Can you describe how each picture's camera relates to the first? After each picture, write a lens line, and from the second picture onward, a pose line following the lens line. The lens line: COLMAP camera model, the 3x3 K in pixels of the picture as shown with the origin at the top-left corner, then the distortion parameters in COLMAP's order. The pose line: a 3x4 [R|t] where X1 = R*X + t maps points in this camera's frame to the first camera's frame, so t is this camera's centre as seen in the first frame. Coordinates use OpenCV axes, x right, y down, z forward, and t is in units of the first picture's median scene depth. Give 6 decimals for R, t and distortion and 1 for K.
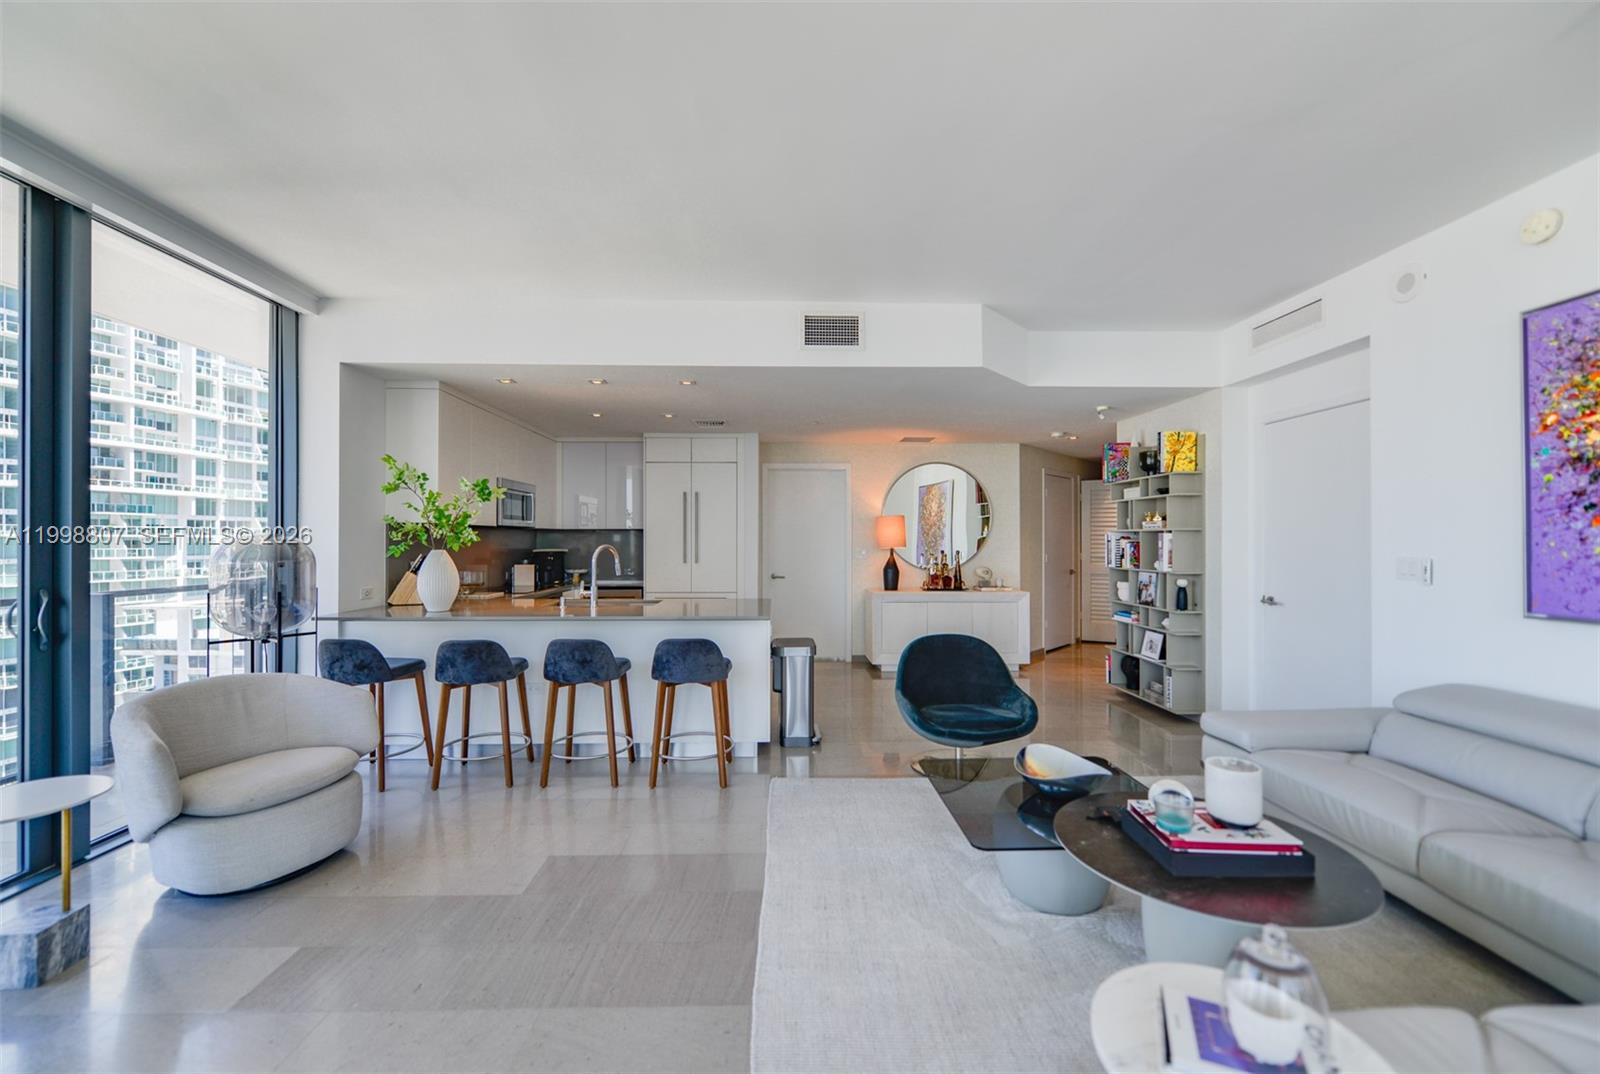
lens RADIAL K [[635.5, 0, 794.2], [0, 635.5, 540.5], [0, 0, 1]] dist [0.001722, 0.000115]
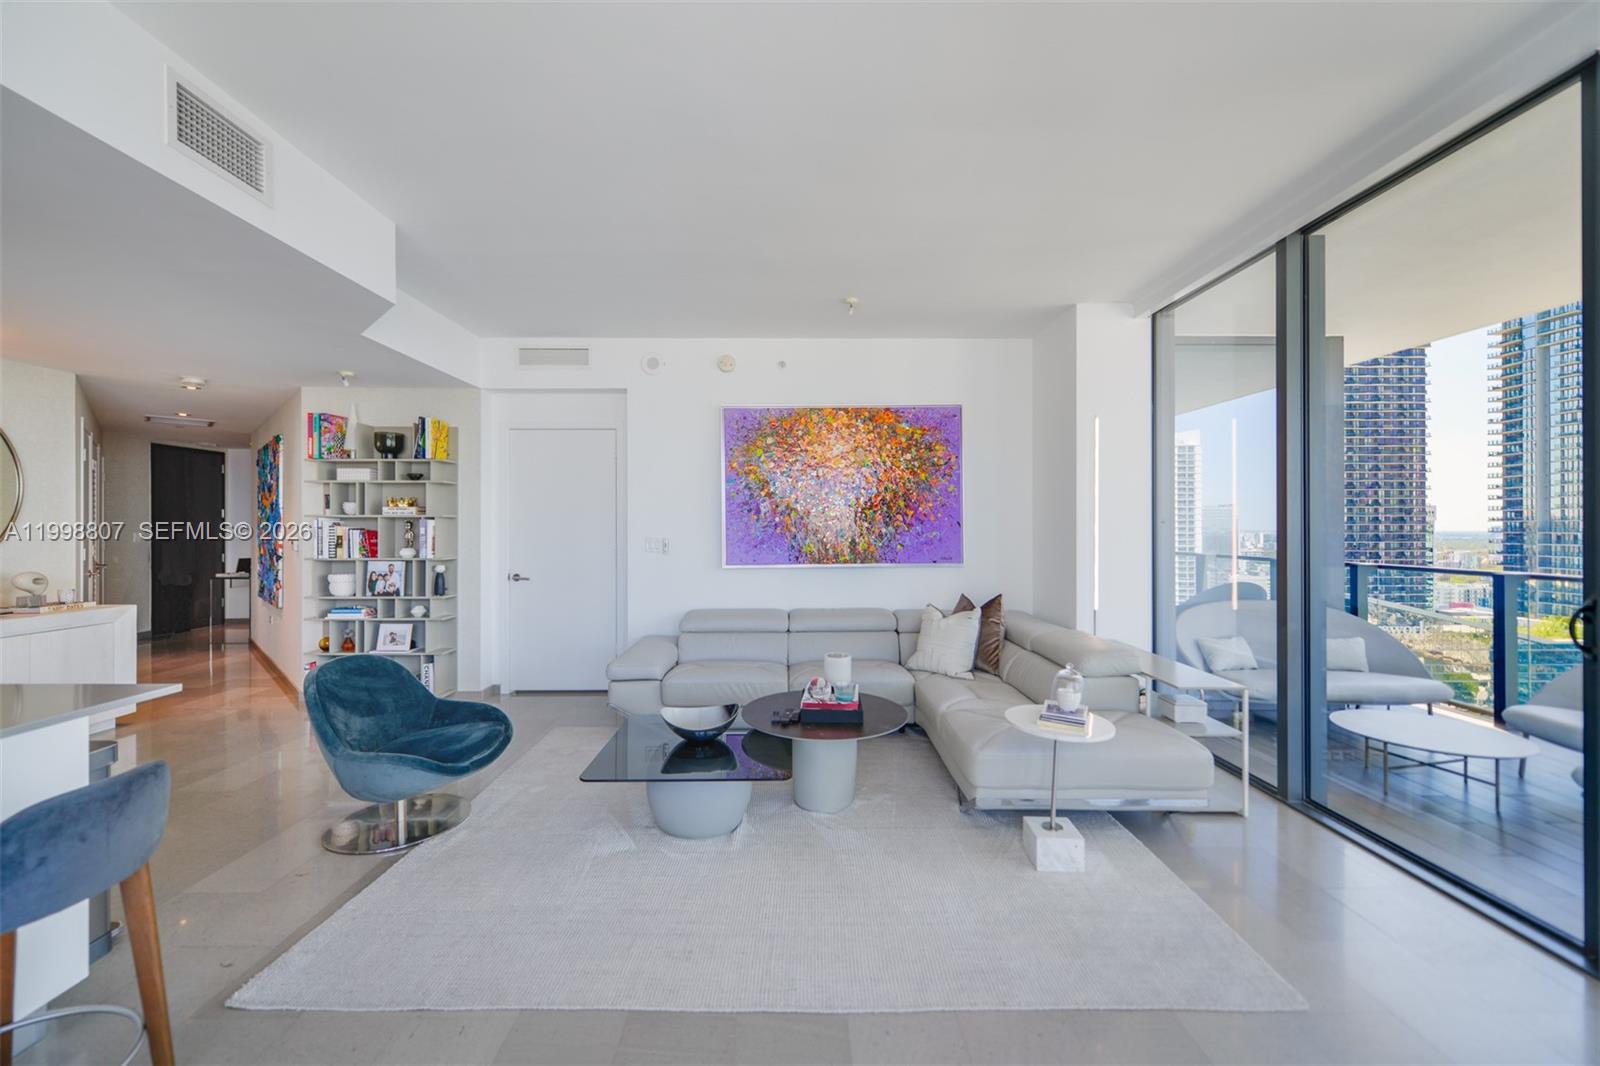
lens RADIAL K [[635.5, 0, 788.9], [0, 635.5, 528.5], [0, 0, 1]] dist [0.001722, 0.000115]
pose [[0.020706, 0.002118, 0.999783, -0.395150], [0.001261, 0.999997, -0.002144, 0.004920], [-0.999785, 0.001305, 0.020703, 0.417029]]
